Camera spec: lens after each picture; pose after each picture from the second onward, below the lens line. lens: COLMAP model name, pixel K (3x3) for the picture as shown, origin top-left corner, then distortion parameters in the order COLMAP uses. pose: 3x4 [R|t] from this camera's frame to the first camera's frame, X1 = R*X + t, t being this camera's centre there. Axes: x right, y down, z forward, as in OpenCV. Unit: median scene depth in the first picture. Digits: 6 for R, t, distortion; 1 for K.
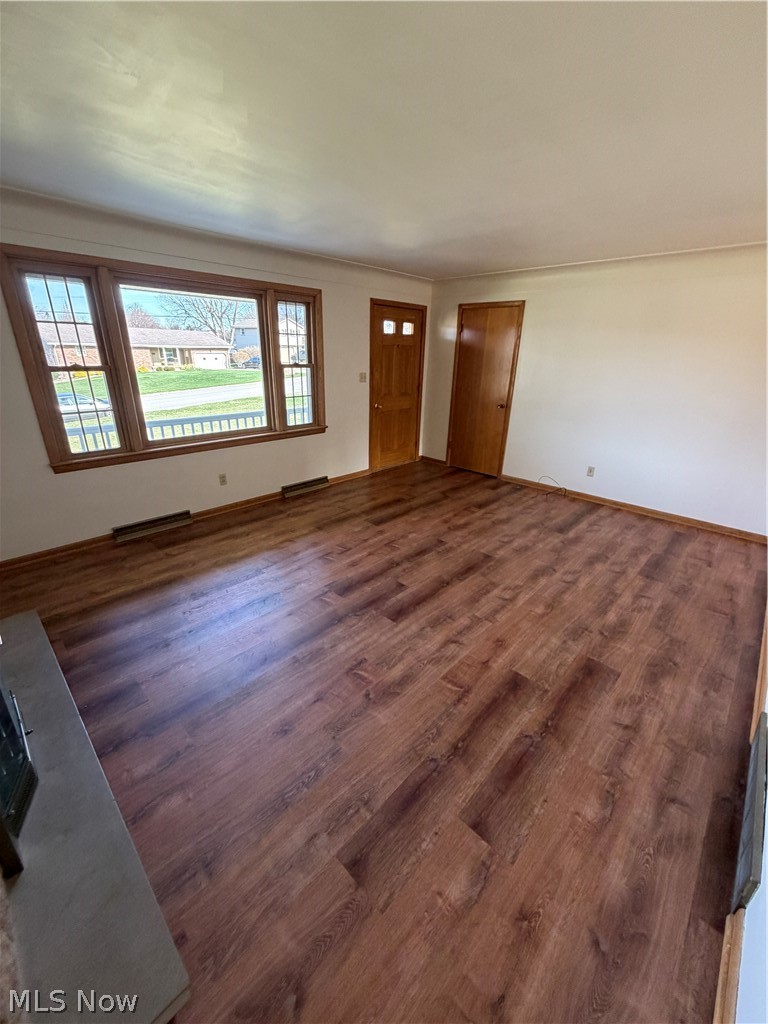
lens RADIAL K [[409.4, 0, 382.0], [0, 409.4, 509.0], [0, 0, 1]] dist [0.001364, 0.000386]
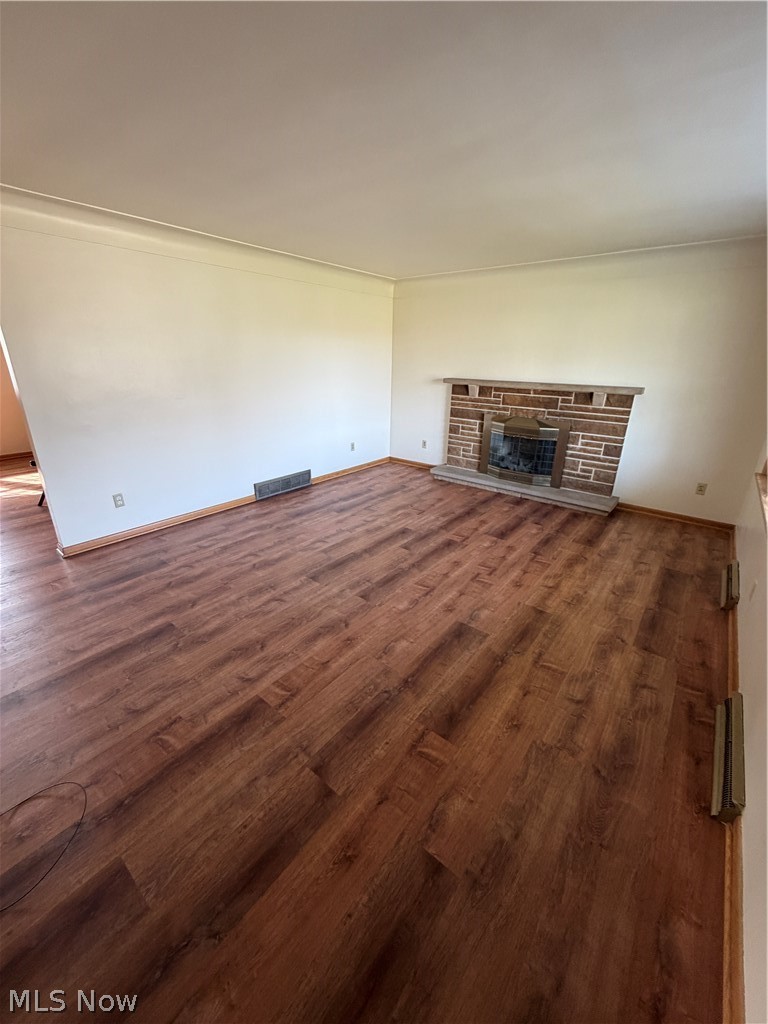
lens RADIAL K [[407.0, 0, 364.9], [0, 407.0, 508.7], [0, 0, 1]] dist [-0.001135, 0.000012]
pose [[-0.998022, -0.019744, -0.059676, 0.215038], [-0.054710, 0.740312, 0.670033, -0.614995], [0.030950, 0.671973, -0.739928, 1.629615]]
